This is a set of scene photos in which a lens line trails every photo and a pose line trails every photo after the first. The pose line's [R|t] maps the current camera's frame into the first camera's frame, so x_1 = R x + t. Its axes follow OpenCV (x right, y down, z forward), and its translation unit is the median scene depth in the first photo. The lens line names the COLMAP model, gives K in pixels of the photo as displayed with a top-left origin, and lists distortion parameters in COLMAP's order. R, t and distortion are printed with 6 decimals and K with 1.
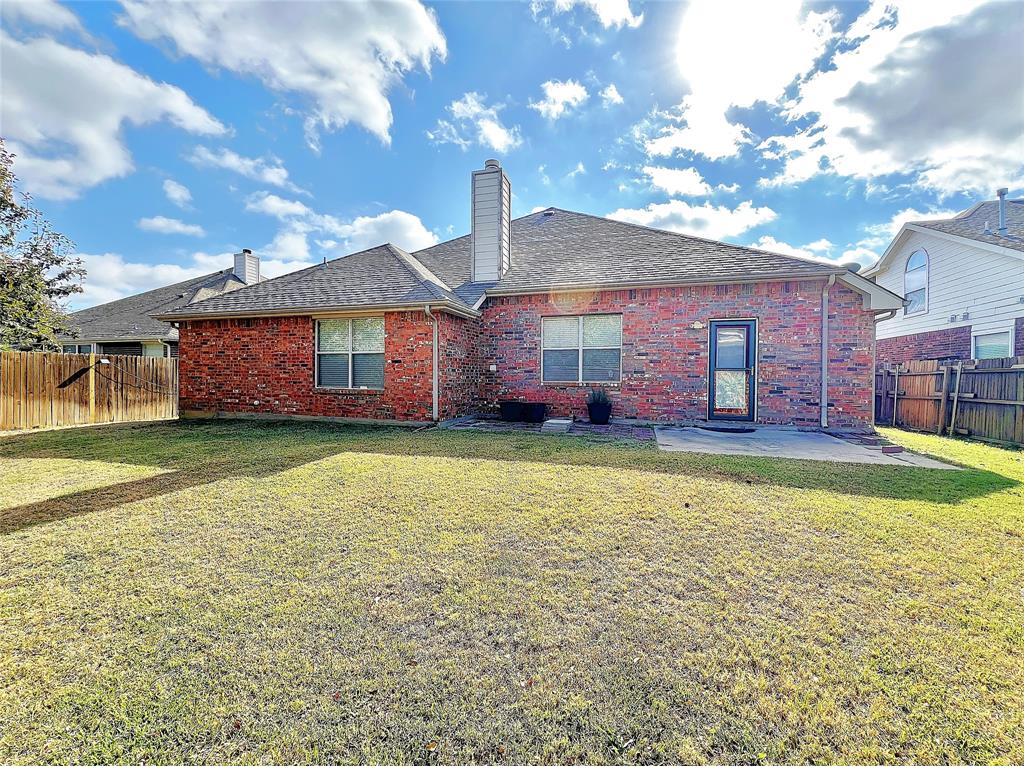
lens RADIAL K [[419.1, 0, 506.2], [0, 419.1, 381.2], [0, 0, 1]] dist [0.002065, 0.000719]
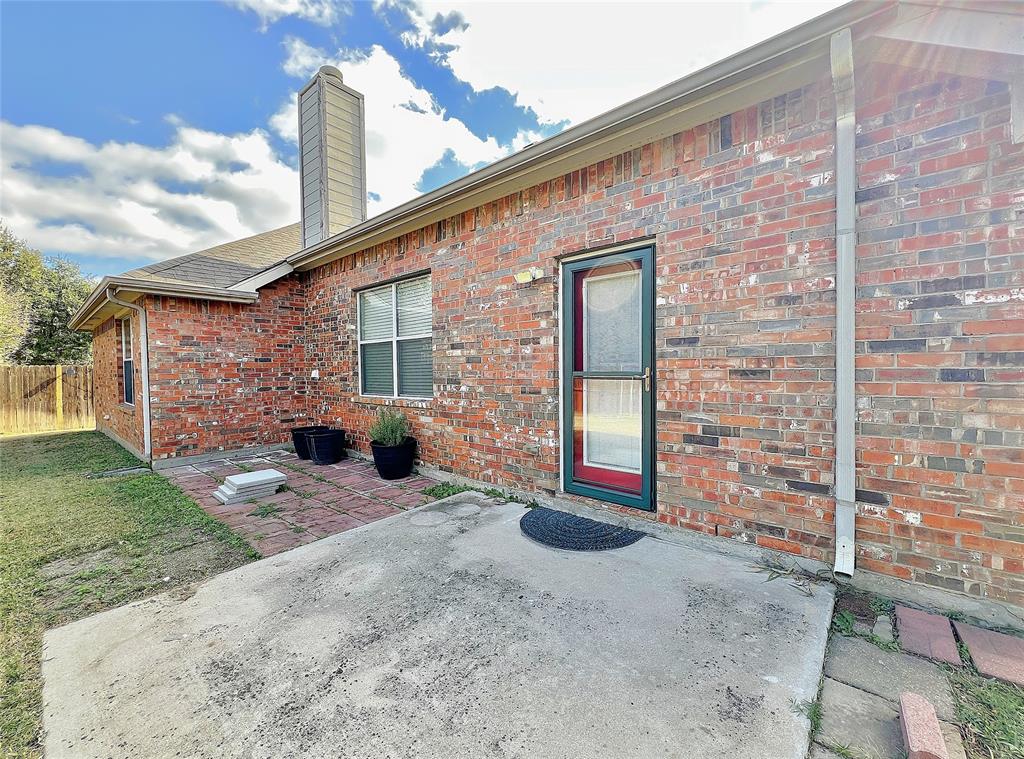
lens RADIAL K [[419.1, 0, 514.8], [0, 419.1, 377.9], [0, 0, 1]] dist [0.002065, 0.000719]
pose [[0.914559, -0.009897, -0.404330, 0.611962], [0.015738, 0.999814, 0.011124, -0.031485], [0.404145, -0.016536, 0.914545, 0.583781]]
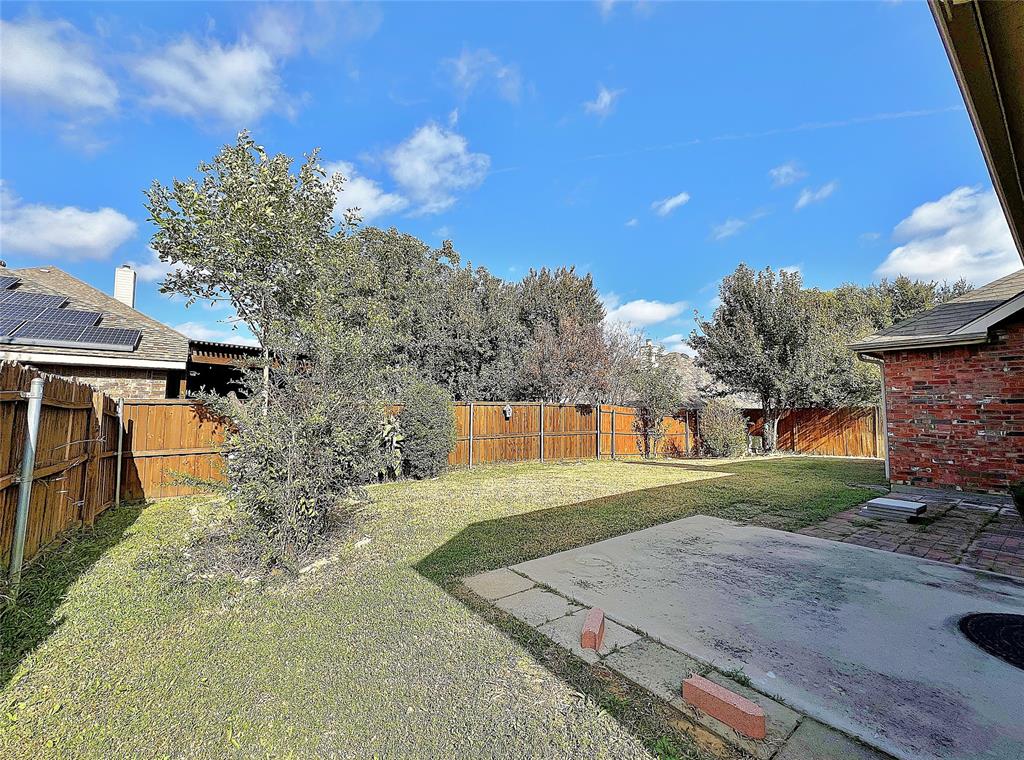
lens RADIAL K [[419.1, 0, 511.1], [0, 419.1, 379.0], [0, 0, 1]] dist [0.002065, 0.000719]
pose [[-0.587445, -0.073299, -0.805938, 0.934976], [-0.022777, 0.996993, -0.074073, -0.029353], [0.808944, -0.025157, -0.587348, 0.841255]]
